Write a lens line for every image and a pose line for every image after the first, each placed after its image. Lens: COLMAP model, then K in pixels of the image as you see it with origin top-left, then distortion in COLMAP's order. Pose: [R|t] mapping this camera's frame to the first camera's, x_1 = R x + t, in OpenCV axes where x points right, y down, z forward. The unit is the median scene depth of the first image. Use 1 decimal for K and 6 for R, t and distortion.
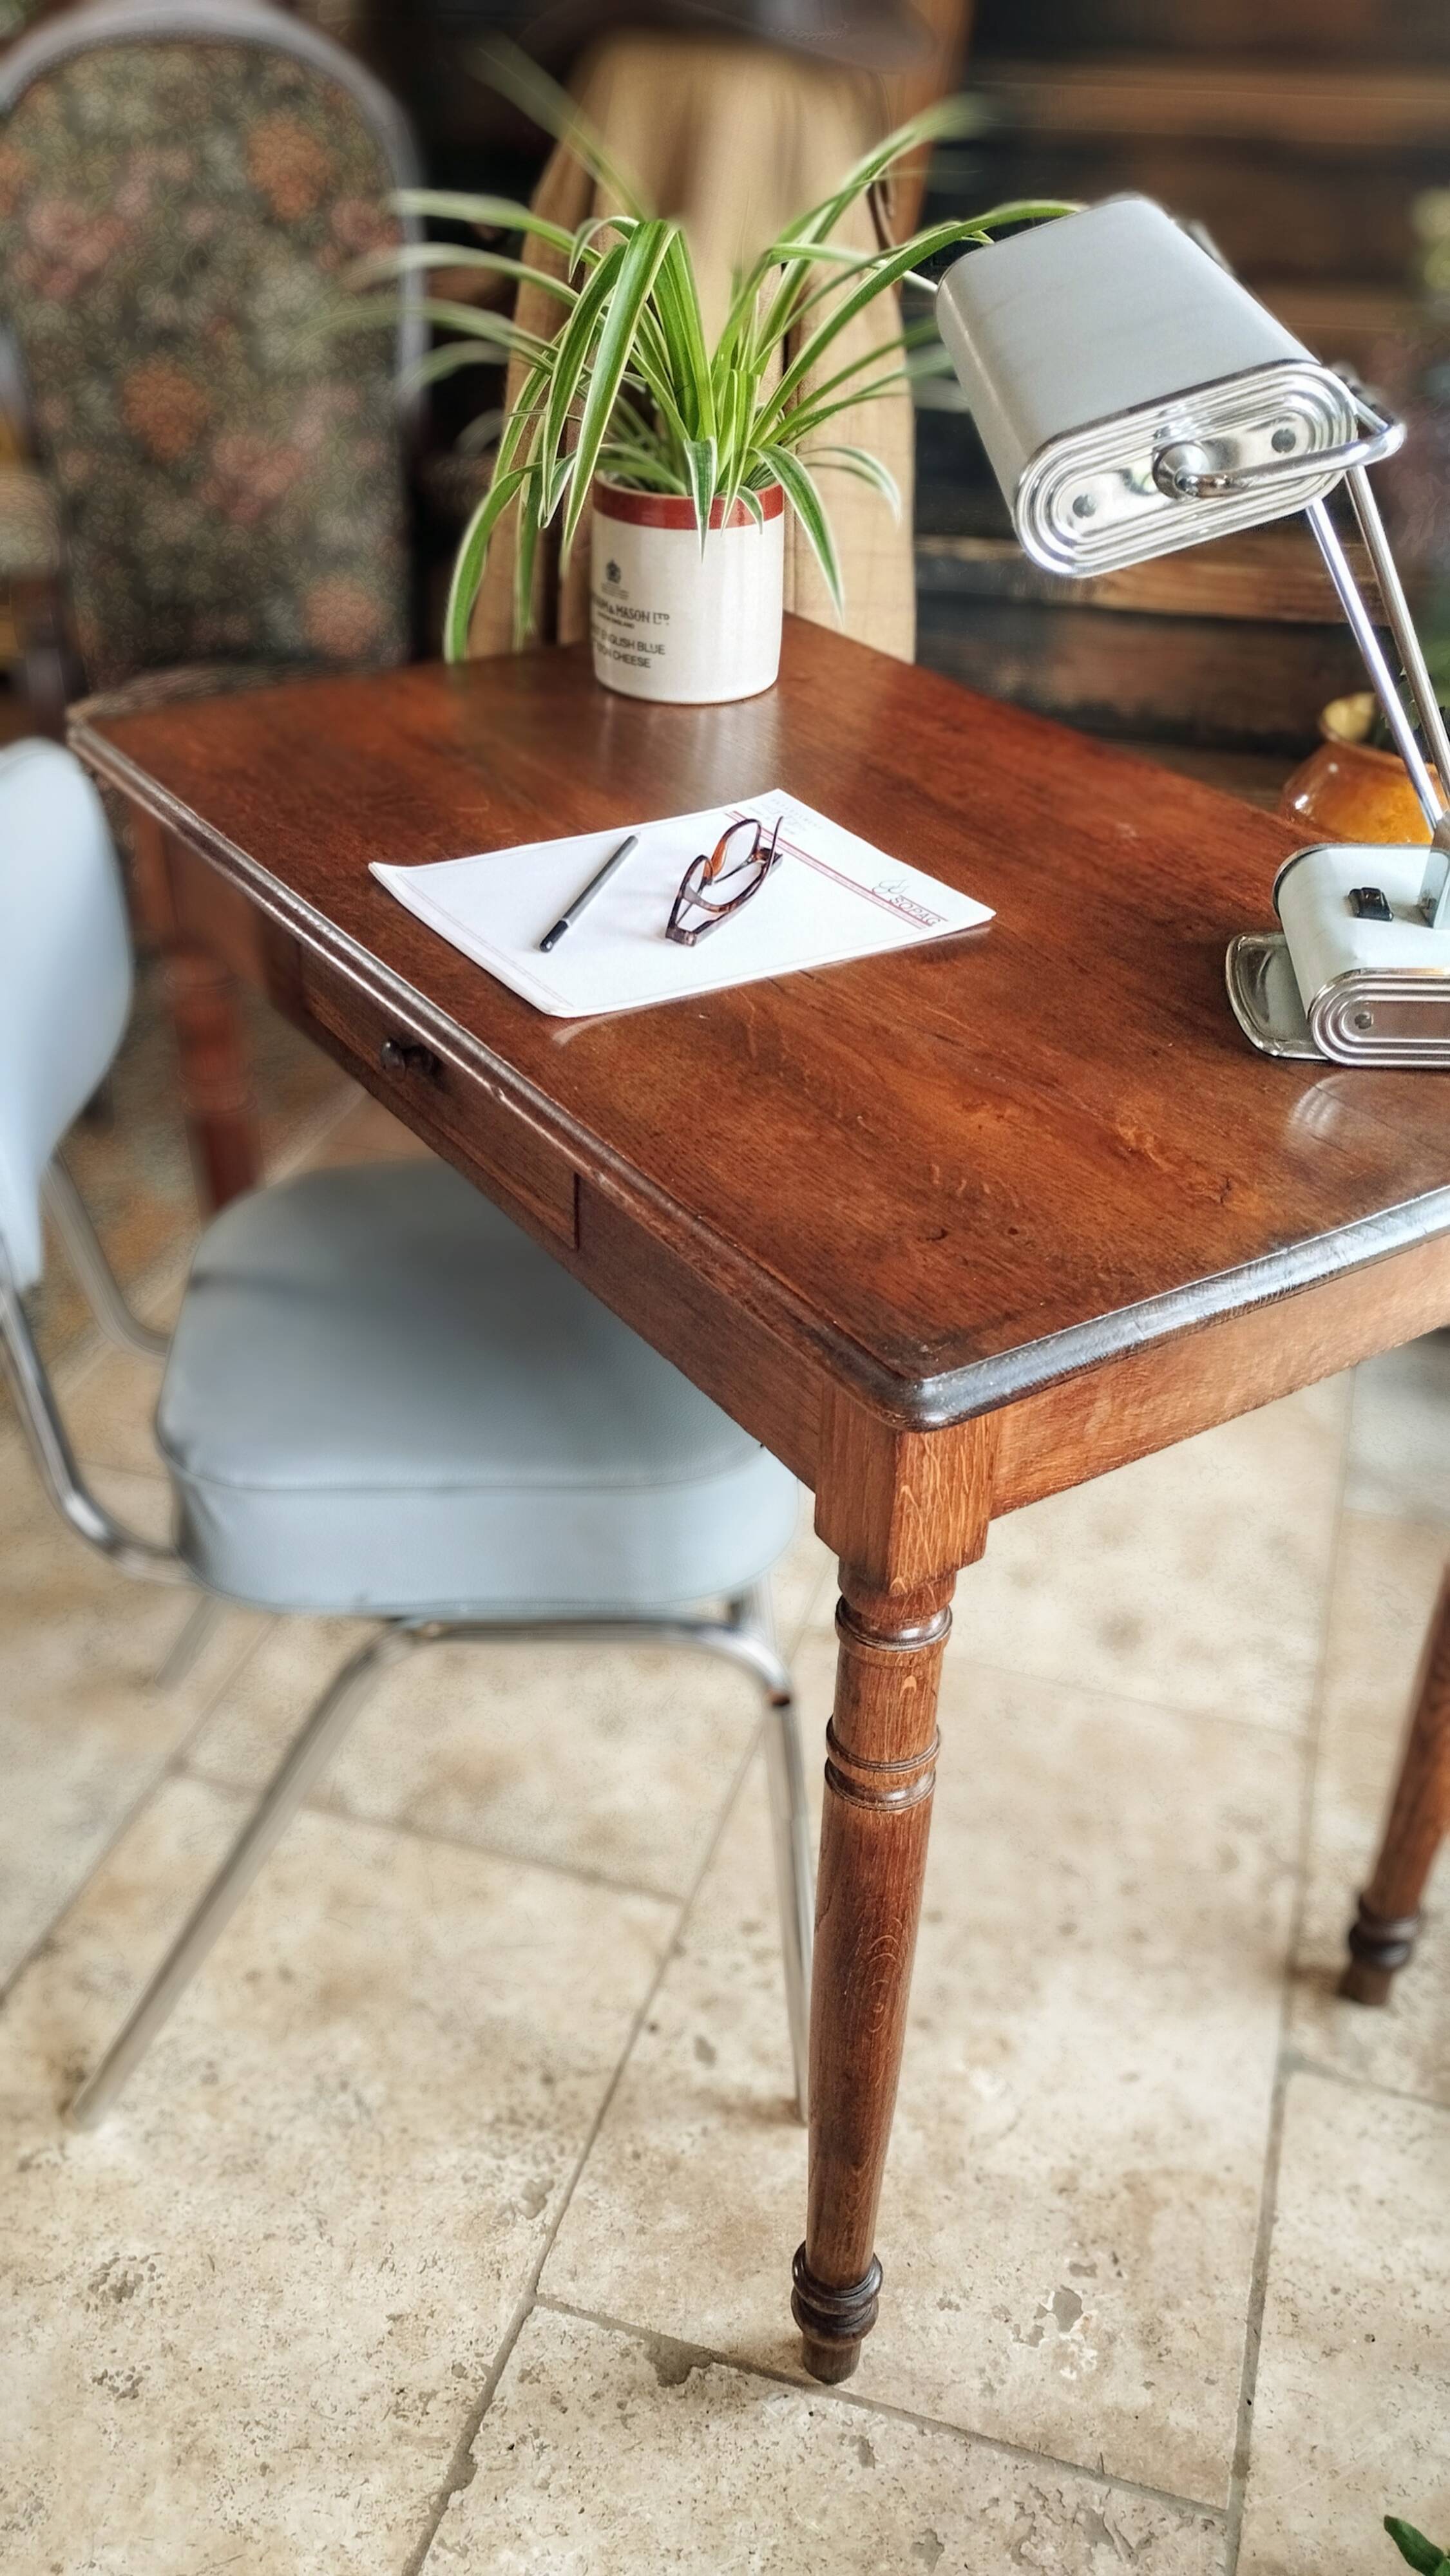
lens RADIAL K [[2160.9, 0, 707.7], [0, 2160.9, 1296.7], [0, 0, 1]] dist [0.073036, -0.096013]
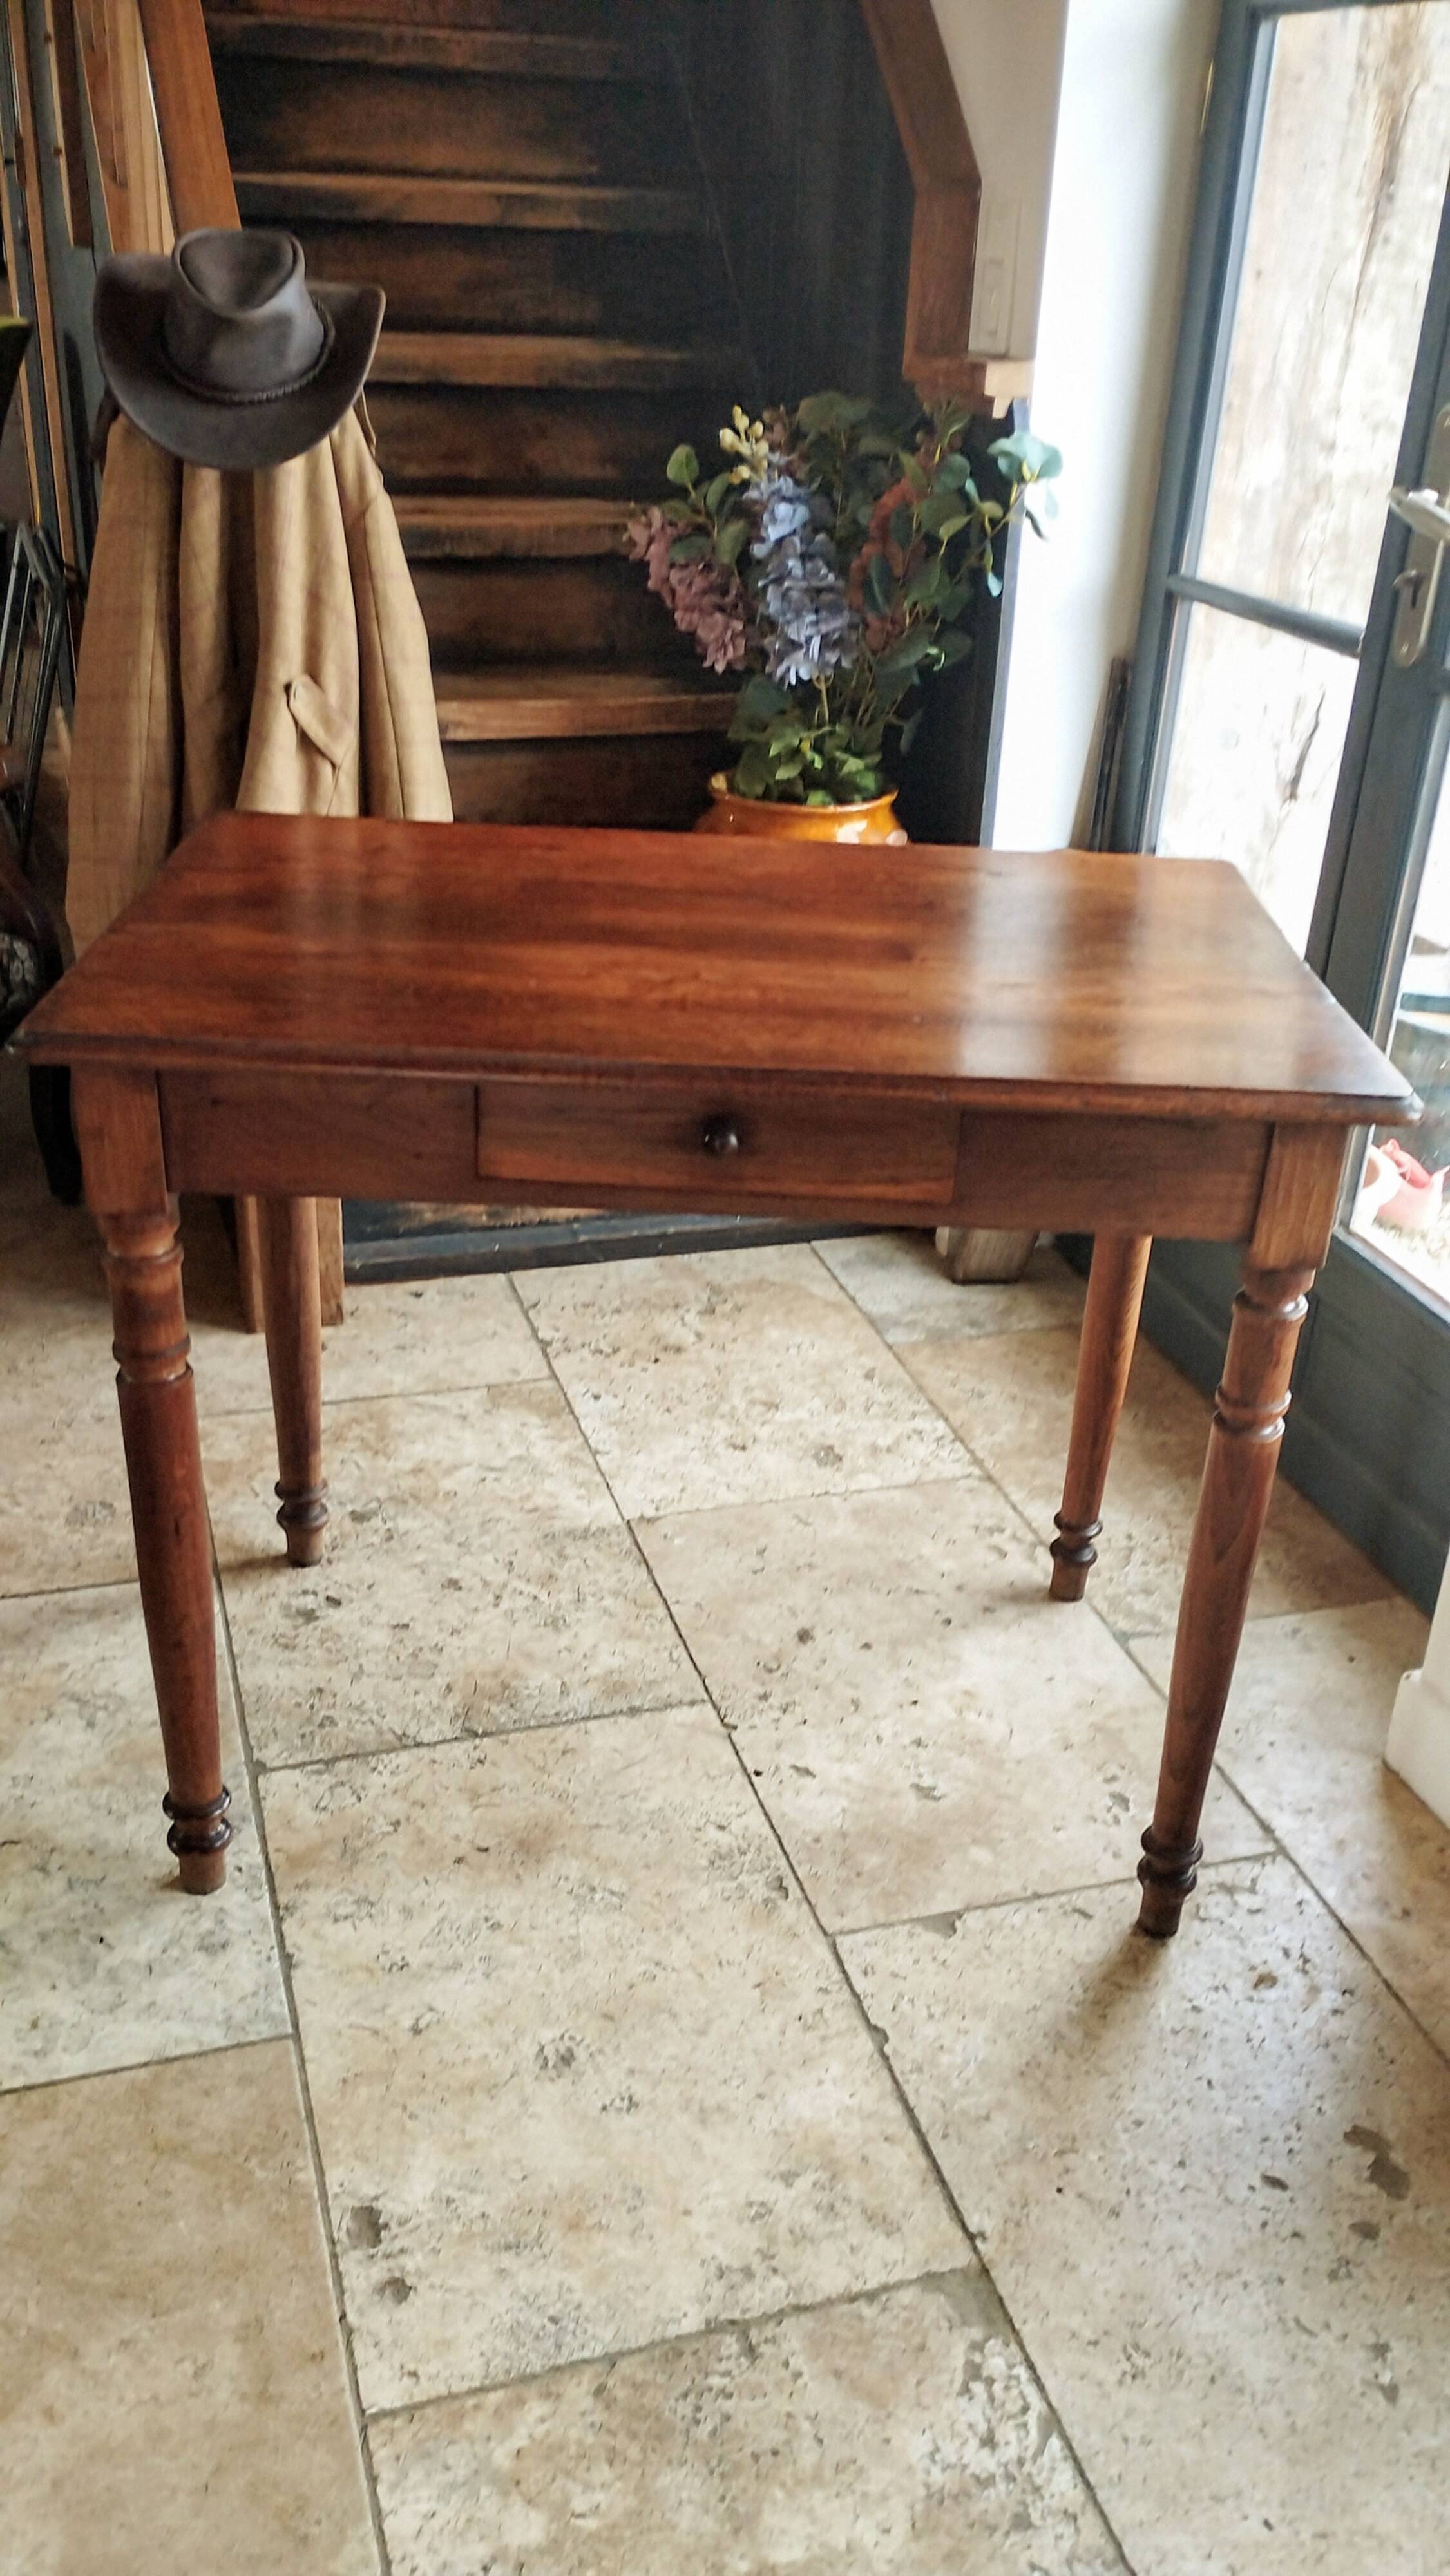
lens RADIAL K [[2160.9, 0, 720.0], [0, 2160.9, 1290.4], [0, 0, 1]] dist [0.073036, -0.096013]
pose [[0.821615, -0.238809, 0.517609, -0.724465], [0.284570, 0.958609, -0.009433, 0.070334], [-0.493932, 0.155047, 0.855565, -0.169526]]
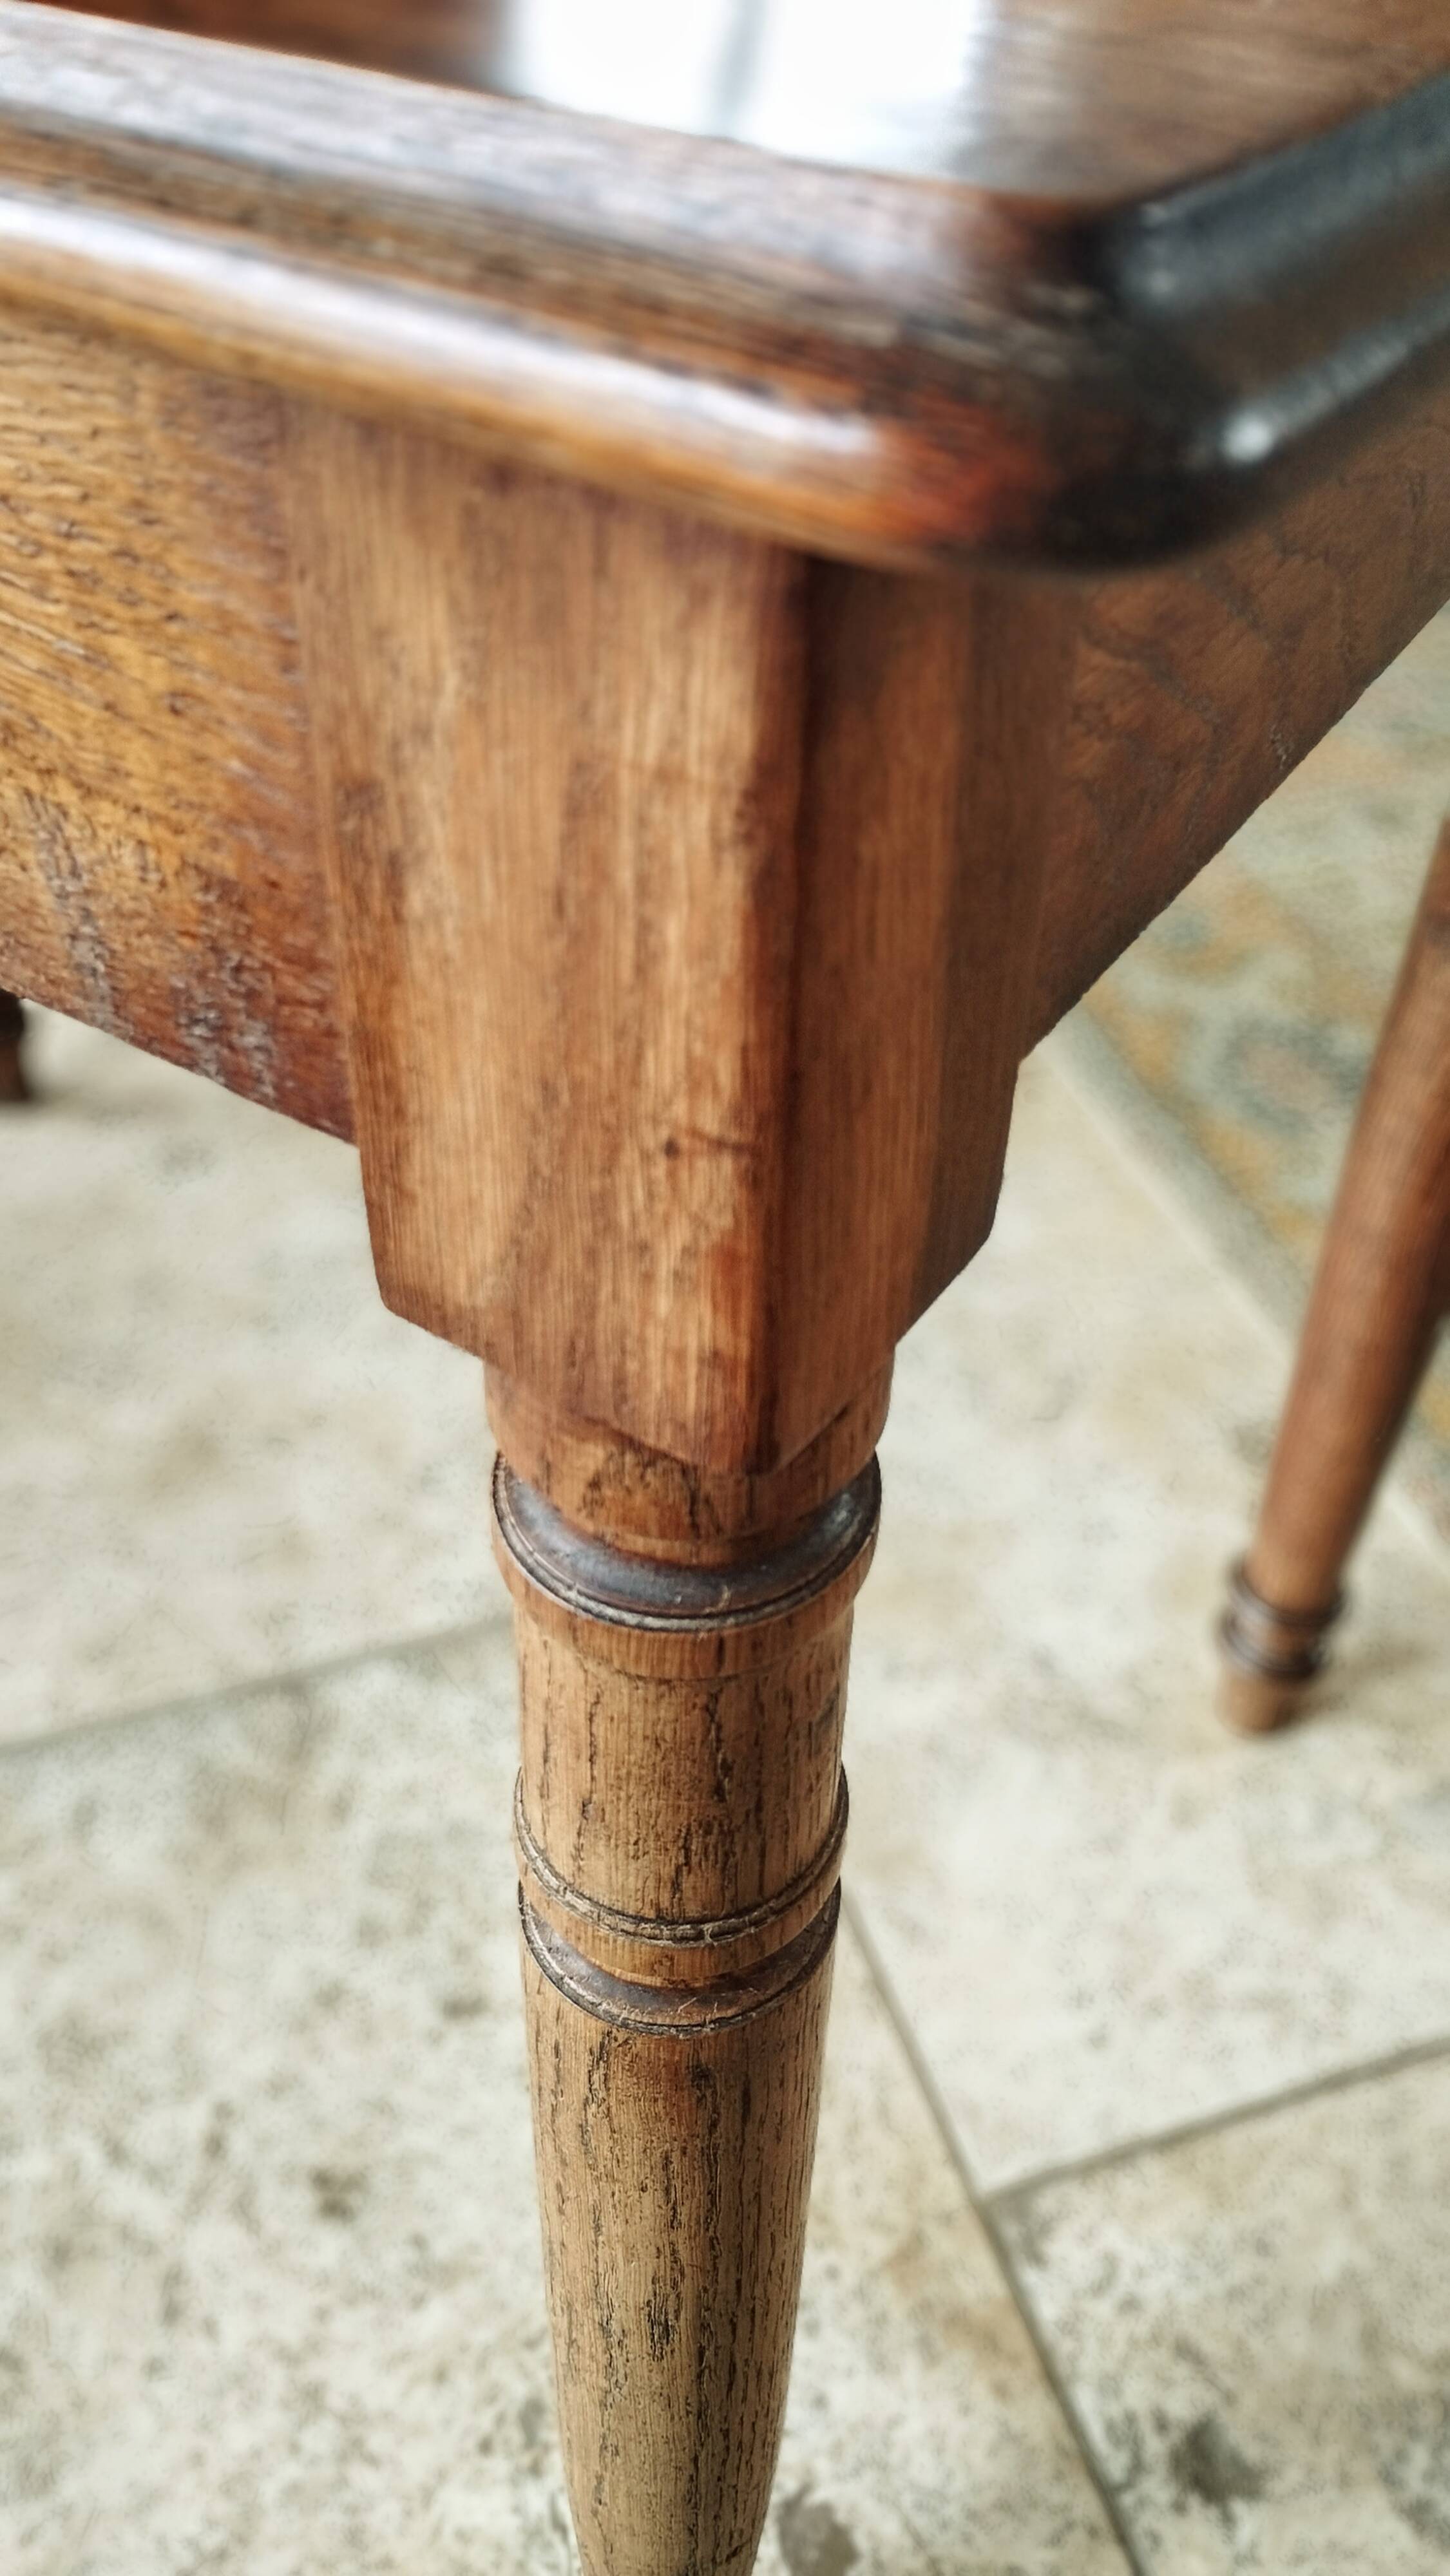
lens RADIAL K [[2160.9, 0, 709.4], [0, 2160.9, 1282.4], [0, 0, 1]] dist [0.073036, -0.096013]
pose [[-0.804033, 0.371172, -0.464501, 0.006169], [-0.351272, 0.333782, 0.874756, -0.438510], [0.479727, 0.866499, -0.137989, 1.275640]]
